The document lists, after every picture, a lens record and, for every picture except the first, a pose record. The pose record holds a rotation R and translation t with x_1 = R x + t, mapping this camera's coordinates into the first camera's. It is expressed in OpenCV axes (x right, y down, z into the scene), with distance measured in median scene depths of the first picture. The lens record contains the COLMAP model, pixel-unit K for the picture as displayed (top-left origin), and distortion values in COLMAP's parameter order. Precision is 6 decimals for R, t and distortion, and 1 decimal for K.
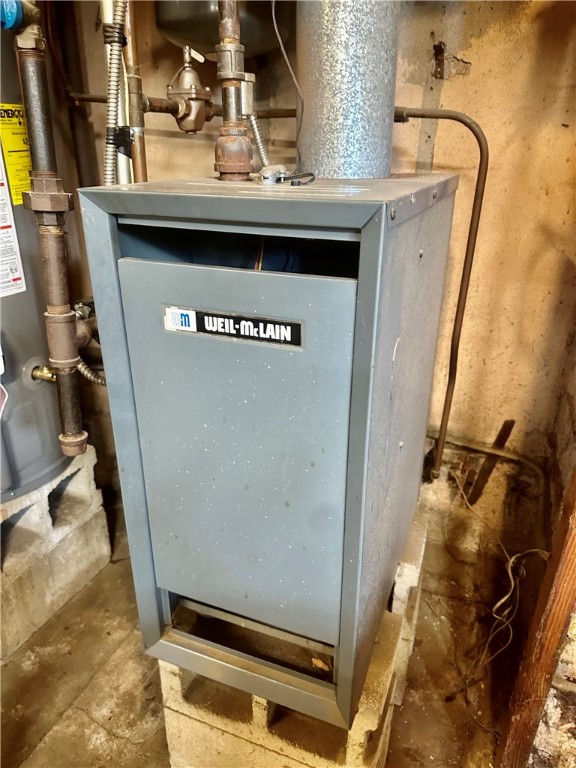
lens RADIAL K [[543.7, 0, 288.0], [0, 543.7, 384.0], [0, 0, 1]] dist [-0.007120, -0.002122]
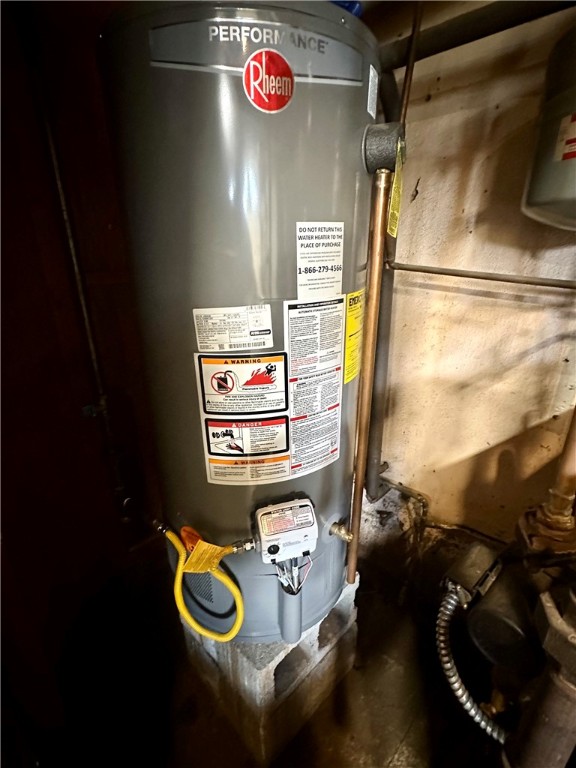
lens RADIAL K [[366.1, 0, 288.0], [0, 366.1, 384.0], [0, 0, 1]] dist [0.000873, 0.000058]
pose [[0.923904, 0.119375, -0.363526, -0.338787], [-0.133993, 0.990866, -0.015161, -0.294458], [0.358395, 0.062717, 0.931461, 0.303028]]
